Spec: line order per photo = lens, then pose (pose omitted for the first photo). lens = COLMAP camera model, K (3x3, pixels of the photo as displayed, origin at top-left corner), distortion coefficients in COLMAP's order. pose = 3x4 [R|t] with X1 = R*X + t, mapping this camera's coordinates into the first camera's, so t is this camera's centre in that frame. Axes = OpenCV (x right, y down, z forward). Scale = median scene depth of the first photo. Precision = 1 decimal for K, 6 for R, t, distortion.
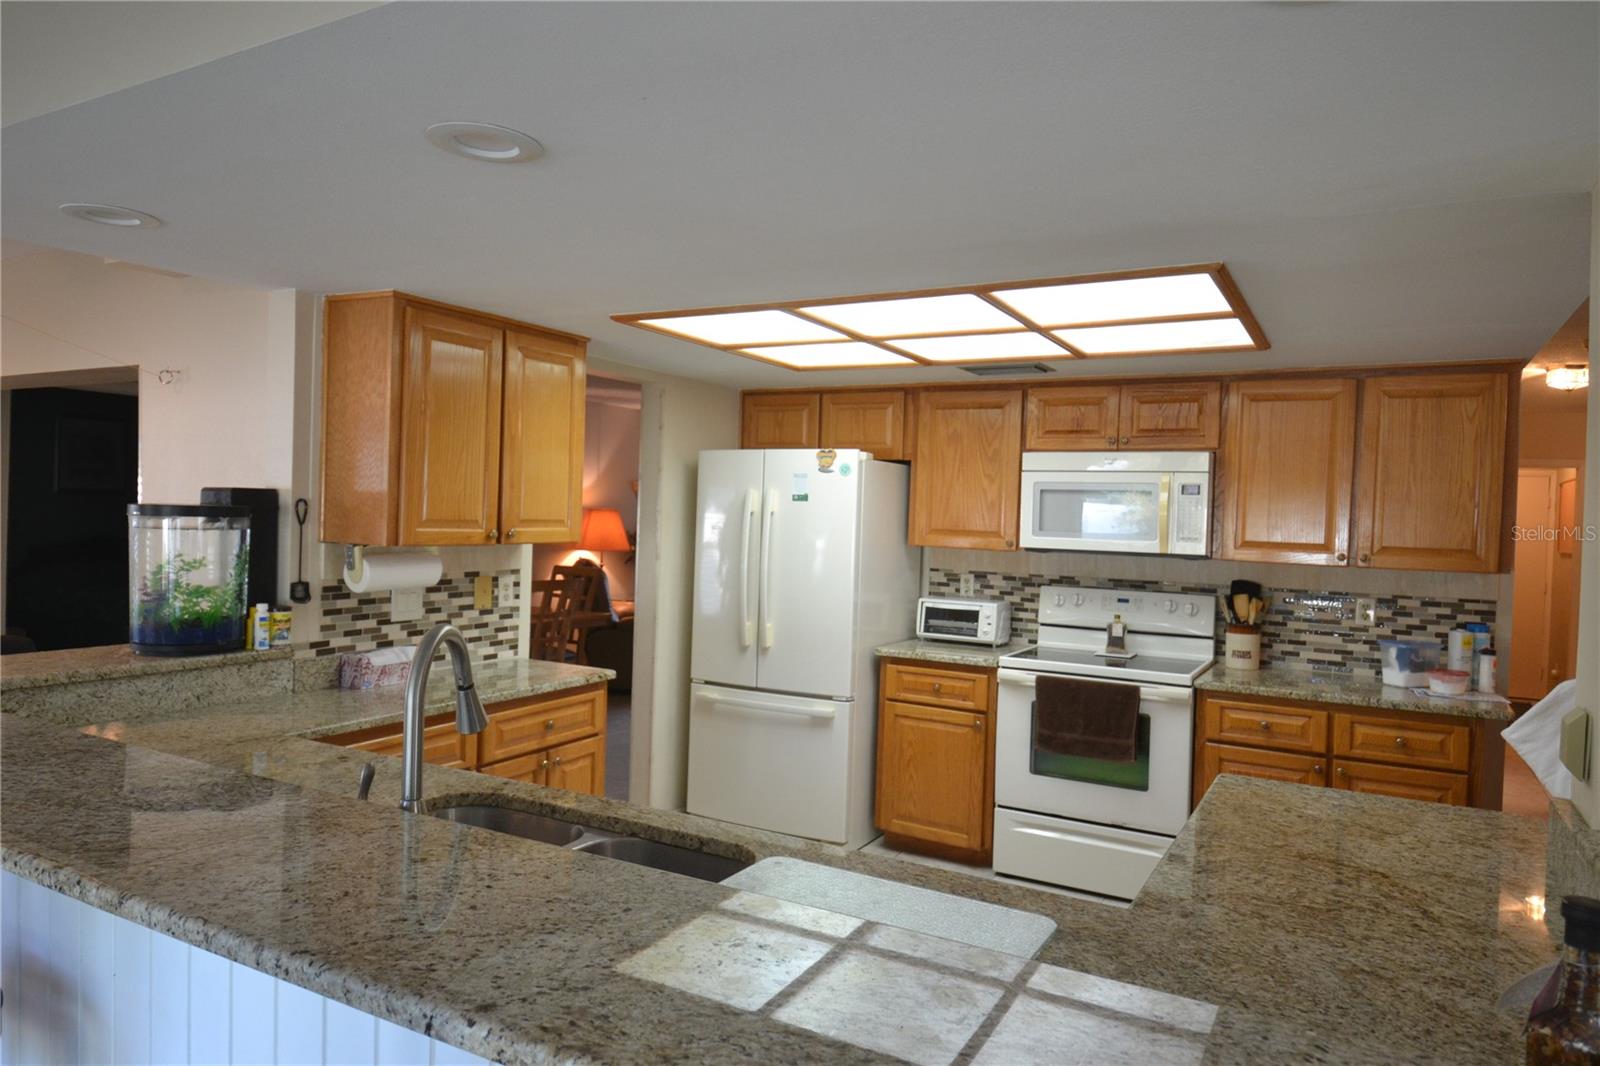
lens RADIAL K [[1027.9, 0, 797.4], [0, 1027.9, 531.5], [0, 0, 1]] dist [0.041246, -0.048654]
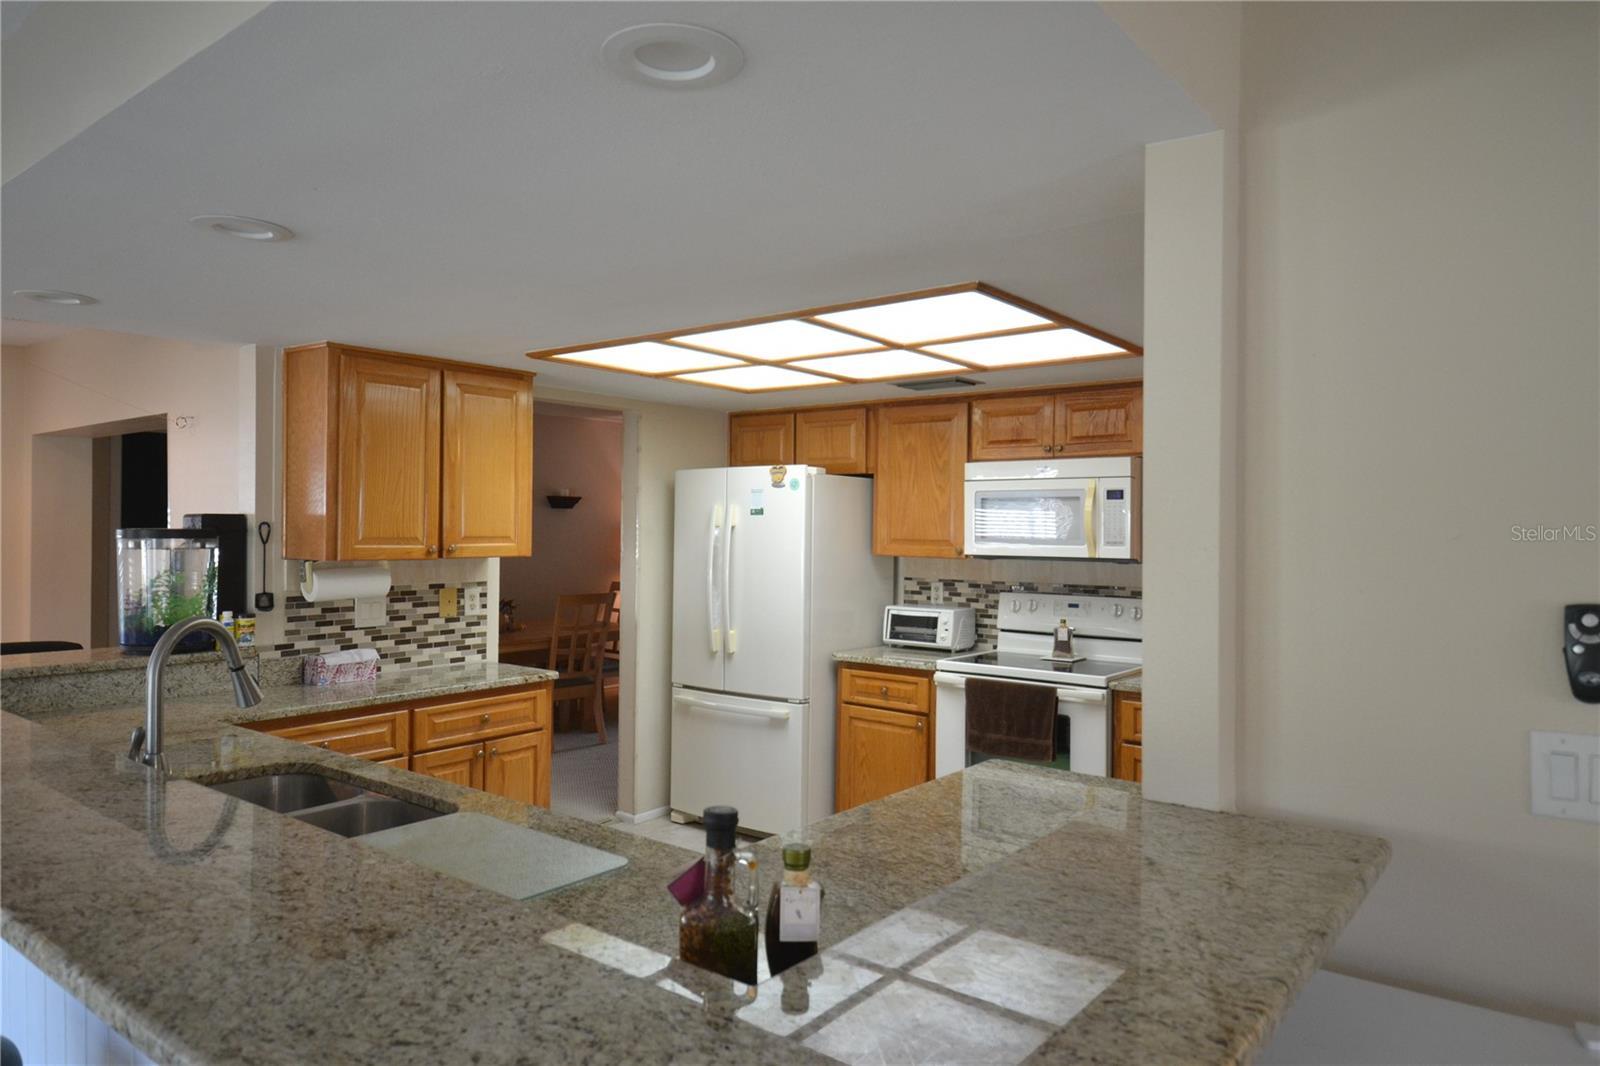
lens RADIAL K [[1027.9, 0, 795.8], [0, 1027.9, 529.8], [0, 0, 1]] dist [0.041246, -0.048654]
pose [[0.987279, -0.021504, -0.157535, 0.255278], [0.018312, 0.999597, -0.021681, 0.011676], [0.157938, 0.018520, 0.987275, -0.054465]]
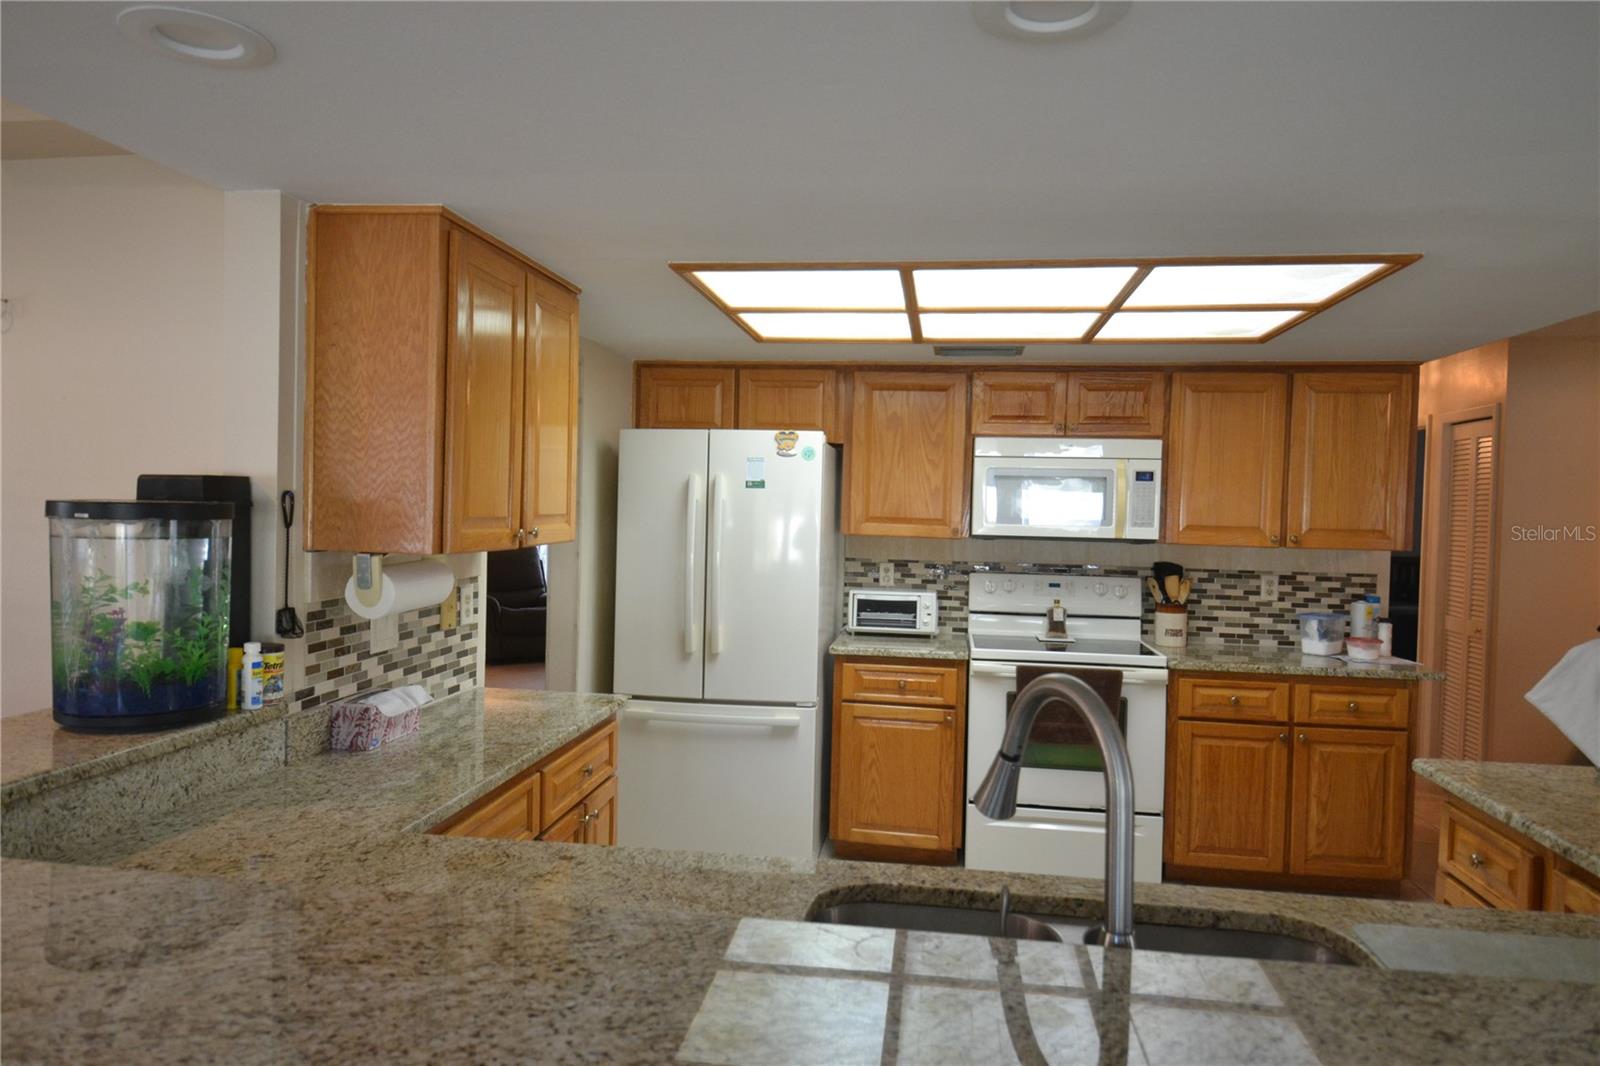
lens RADIAL K [[1027.9, 0, 799.0], [0, 1027.9, 531.1], [0, 0, 1]] dist [0.041246, -0.048654]
pose [[0.932669, -0.018697, 0.360249, -0.347049], [0.012308, 0.999724, 0.020019, -0.011817], [-0.360524, -0.014237, 0.932641, 0.181654]]
